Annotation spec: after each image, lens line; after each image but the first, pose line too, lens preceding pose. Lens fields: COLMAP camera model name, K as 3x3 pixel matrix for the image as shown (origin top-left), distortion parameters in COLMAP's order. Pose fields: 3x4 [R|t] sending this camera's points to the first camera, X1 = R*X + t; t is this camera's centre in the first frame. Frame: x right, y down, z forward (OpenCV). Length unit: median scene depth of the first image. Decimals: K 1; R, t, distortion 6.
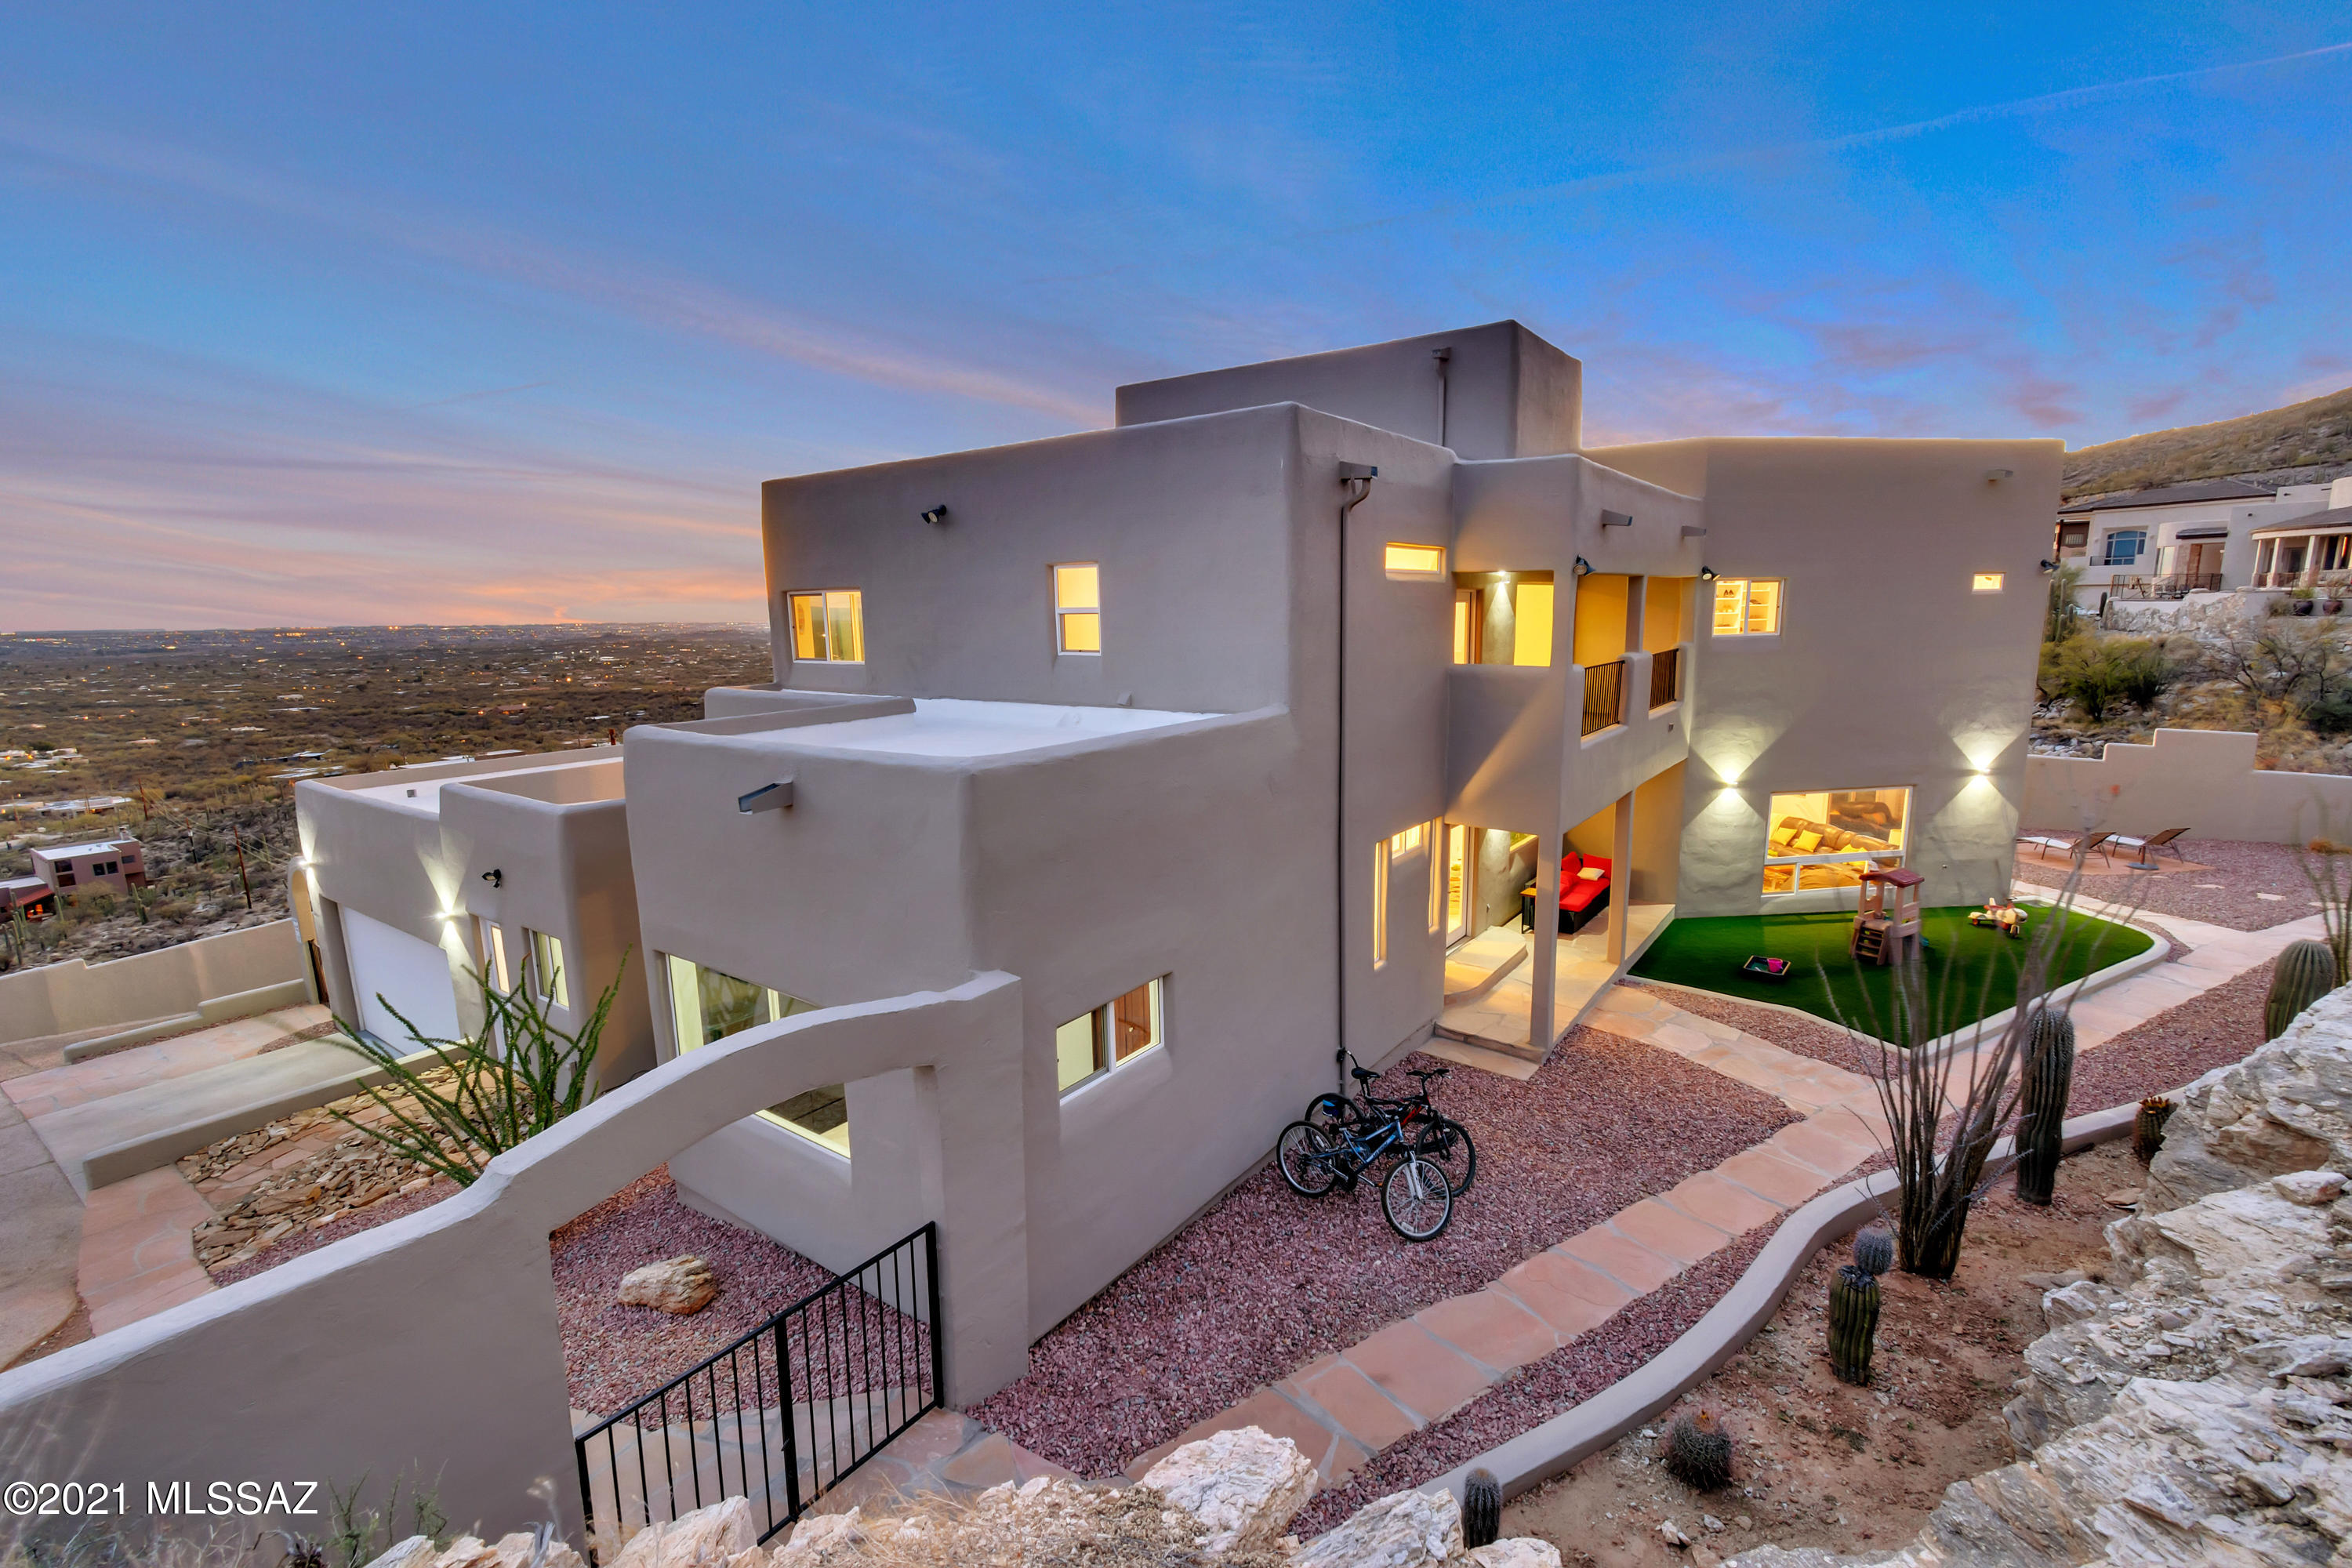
lens RADIAL K [[1055.6, 0, 1176.0], [0, 1055.6, 784.0], [0, 0, 1]] dist [0.001215, -0.000064]
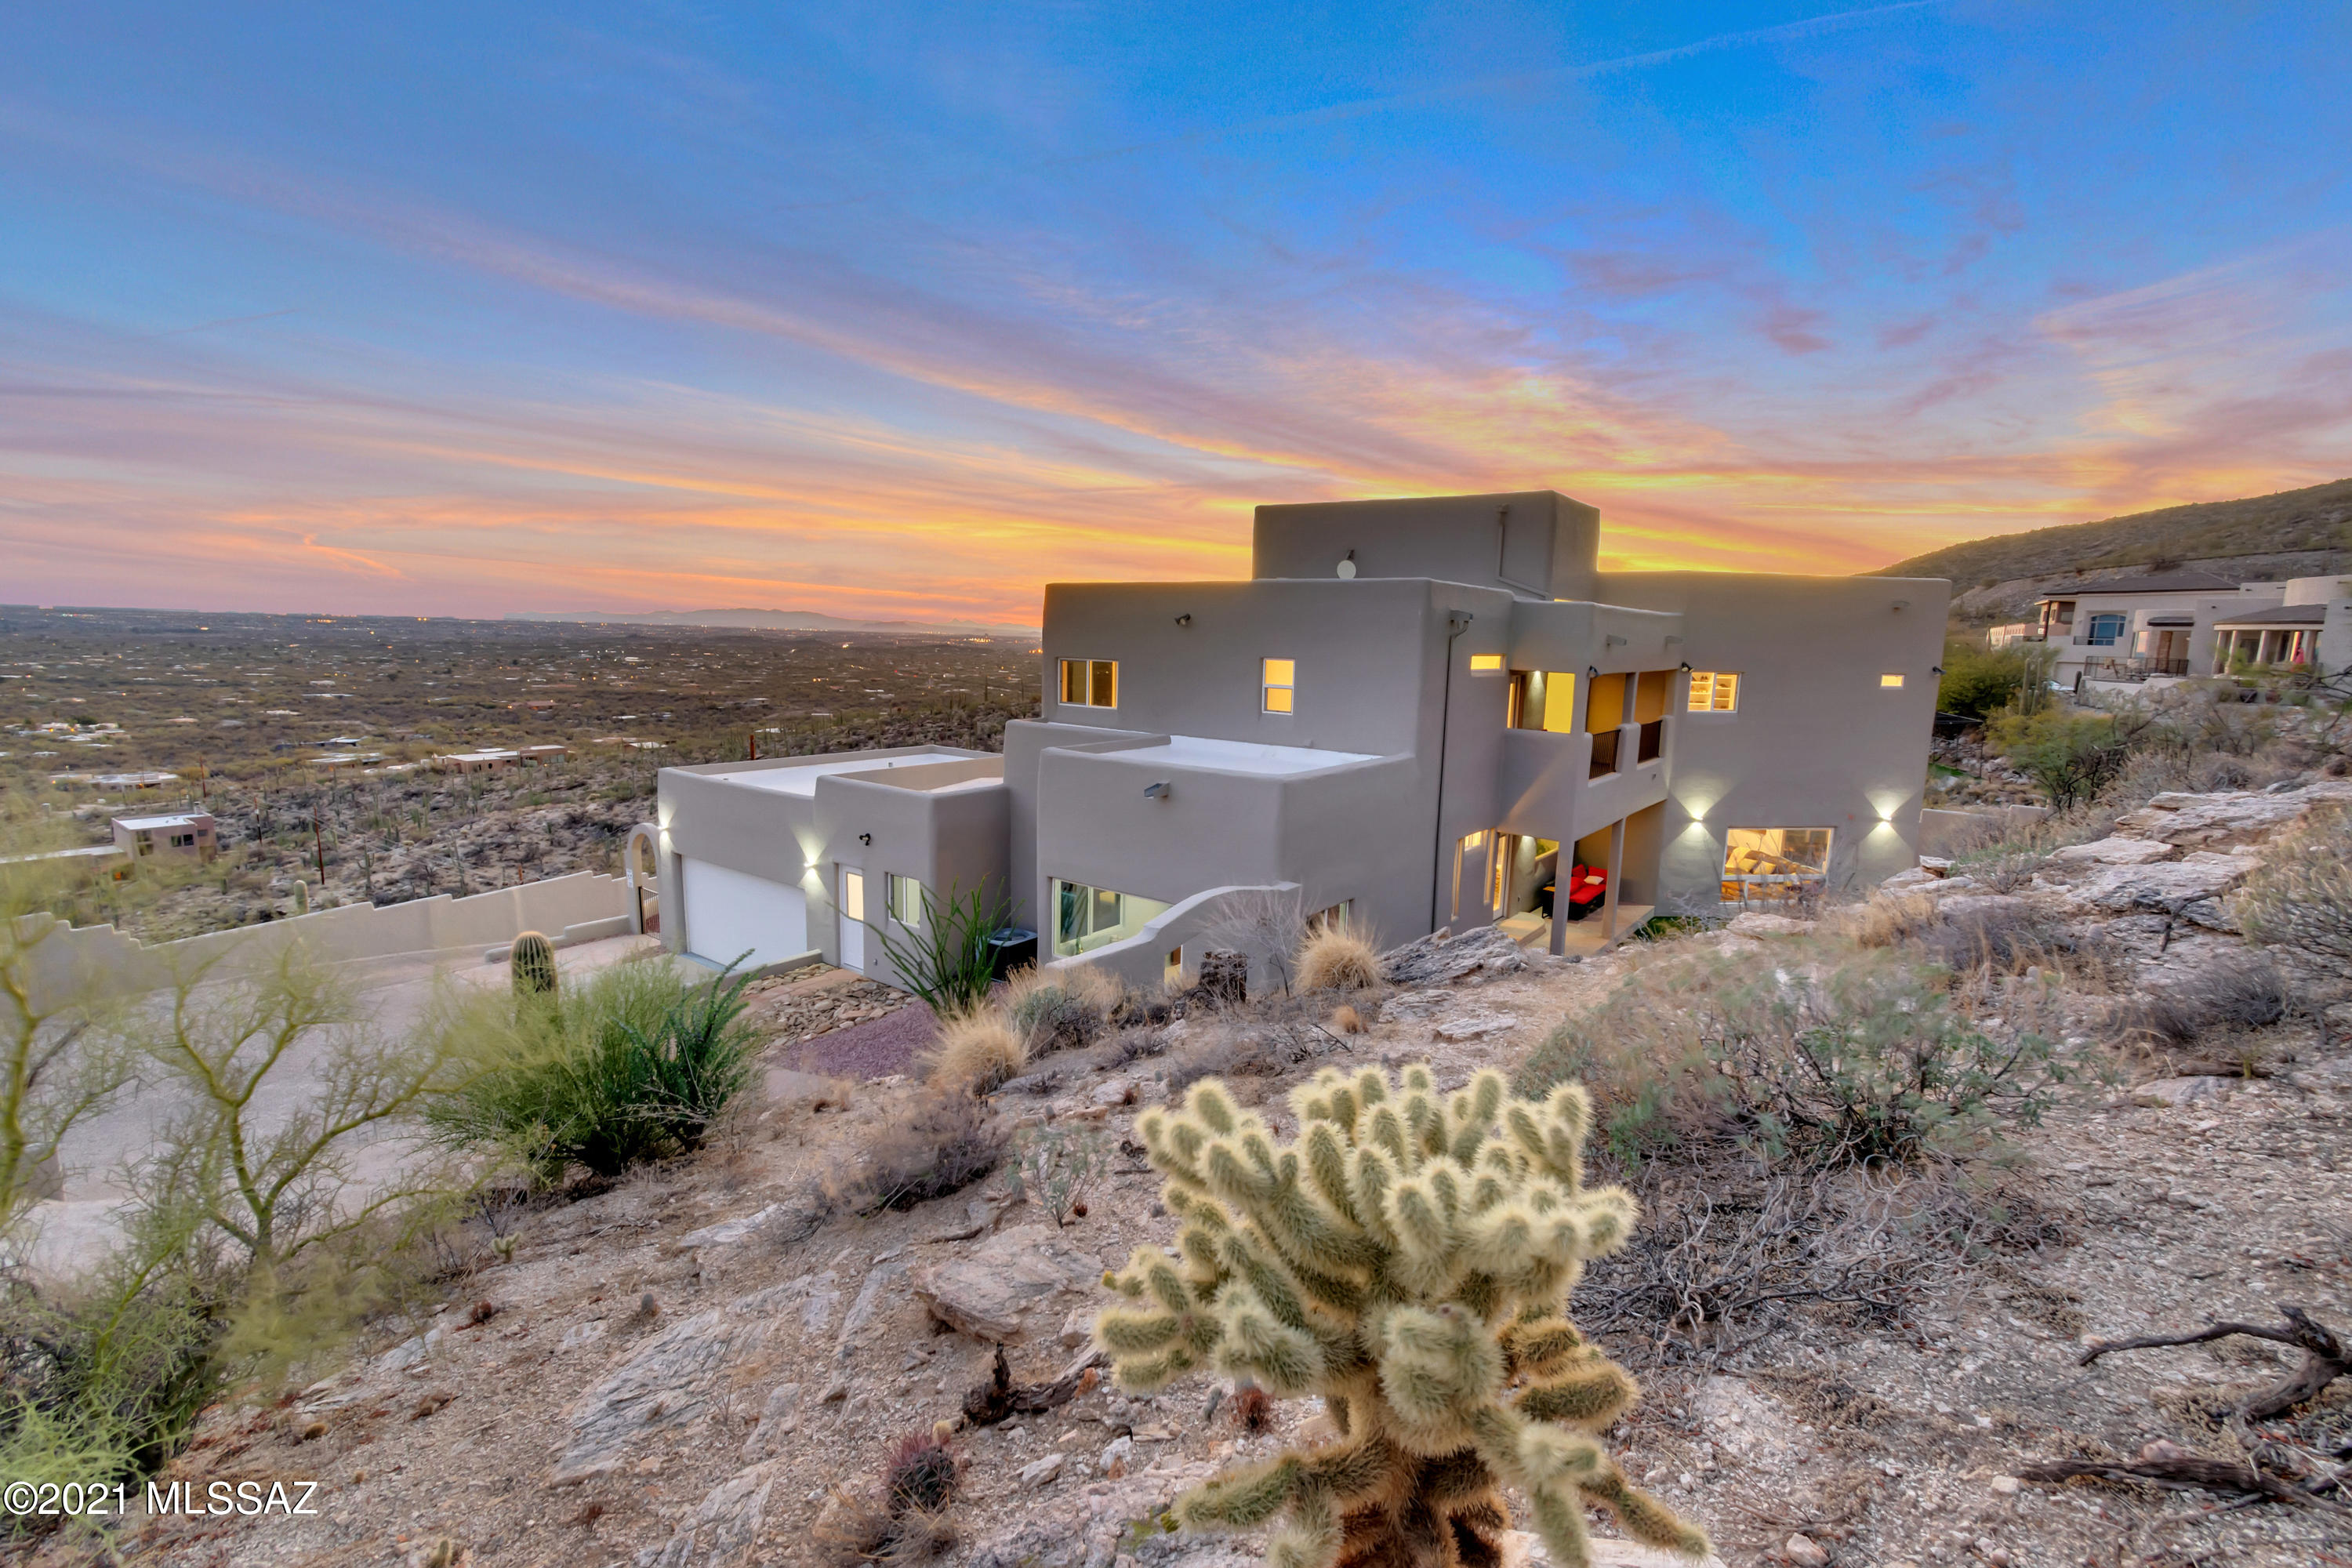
lens RADIAL K [[1060.4, 0, 1176.0], [0, 1060.4, 784.0], [0, 0, 1]] dist [-0.002233, -0.000142]
pose [[0.998837, 0.046915, -0.011090, -0.037156], [-0.047168, 0.998604, -0.023784, 0.005096], [0.009959, 0.024280, 0.999656, -0.102425]]
